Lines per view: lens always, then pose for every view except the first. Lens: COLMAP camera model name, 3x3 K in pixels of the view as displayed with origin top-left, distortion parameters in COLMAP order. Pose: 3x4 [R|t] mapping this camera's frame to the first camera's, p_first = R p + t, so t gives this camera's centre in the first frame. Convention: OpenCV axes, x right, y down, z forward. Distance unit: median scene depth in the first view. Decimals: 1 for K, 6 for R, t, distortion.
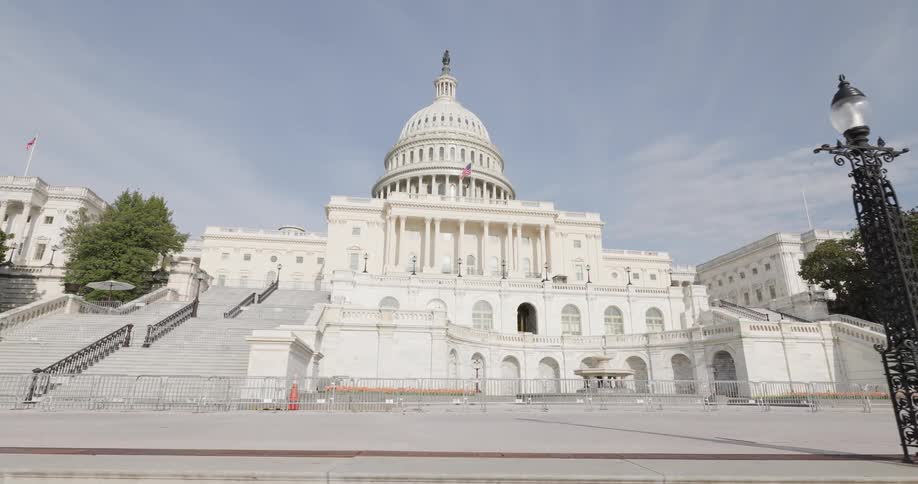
lens RADIAL K [[493.9, 0, 459.0], [0, 493.9, 242.0], [0, 0, 1]] dist [0.000390, -0.000677]
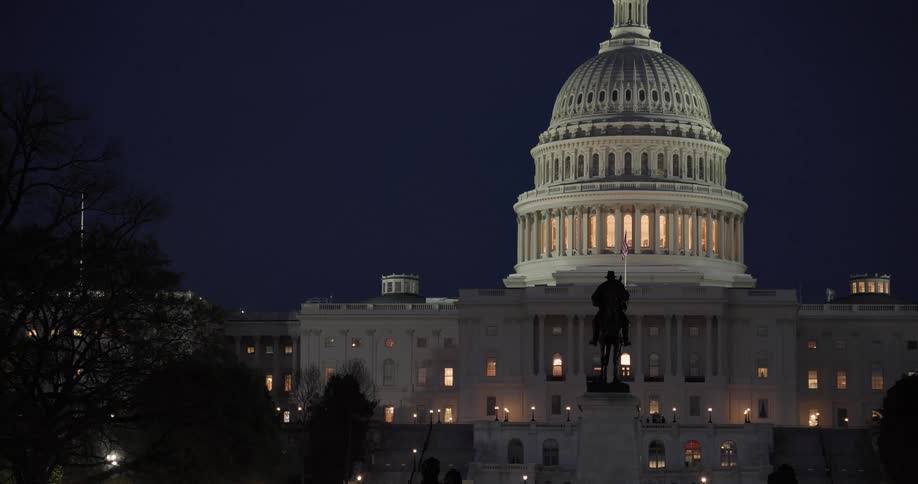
lens RADIAL K [[2675.0, 0, 459.0], [0, 2675.0, 242.0], [0, 0, 1]] dist [0.795998, -0.197253]
pose [[0.971438, -0.027555, -0.235690, 0.862760], [0.070154, 0.982186, 0.174323, -1.010955], [0.226688, -0.185879, 0.956066, -3.530275]]
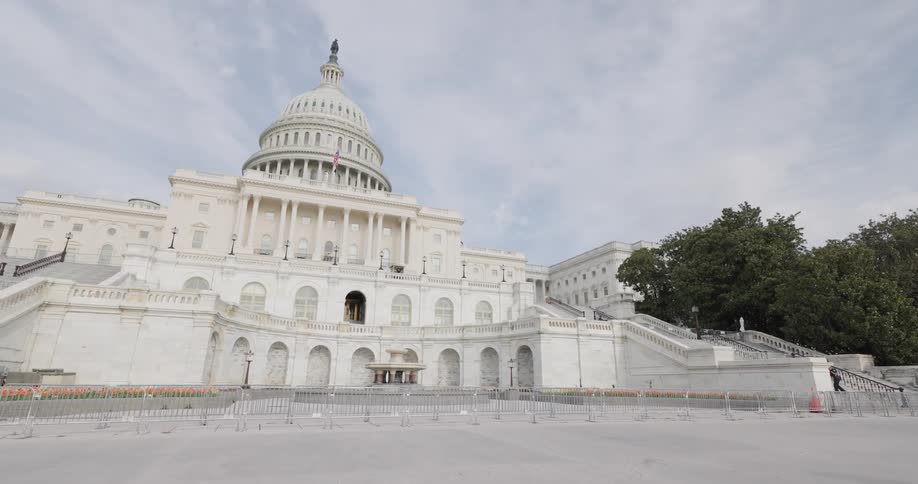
lens RADIAL K [[457.2, 0, 459.0], [0, 457.2, 242.0], [0, 0, 1]] dist [-0.000421, -0.000118]
pose [[0.974048, 0.069103, 0.215536, 0.081994], [-0.071544, 0.997431, 0.003536, 0.005934], [-0.214738, -0.018865, 0.976489, 0.049663]]
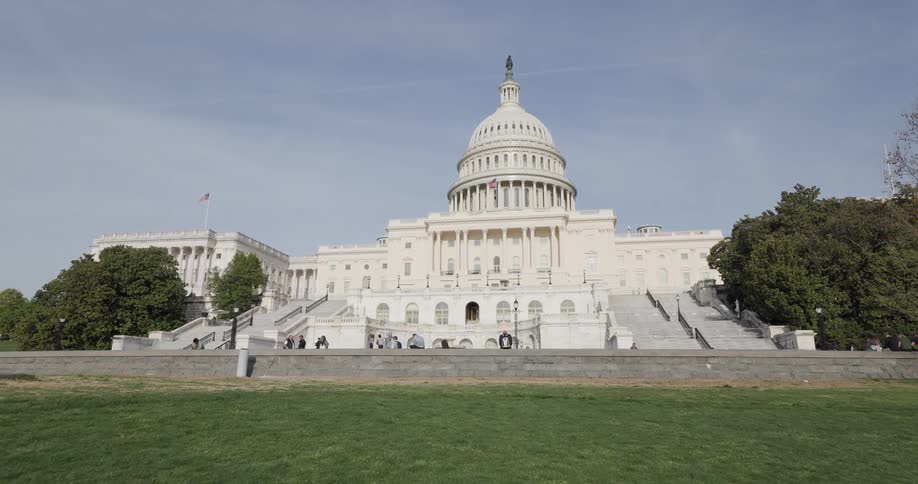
lens RADIAL K [[551.3, 0, 456.1], [0, 551.3, 242.5], [0, 0, 1]] dist [0.000297, -0.000074]
pose [[0.938745, -0.084595, -0.334069, 0.403070], [0.103535, 0.993850, 0.039267, -0.074558], [0.328693, -0.071450, 0.941730, -0.334215]]
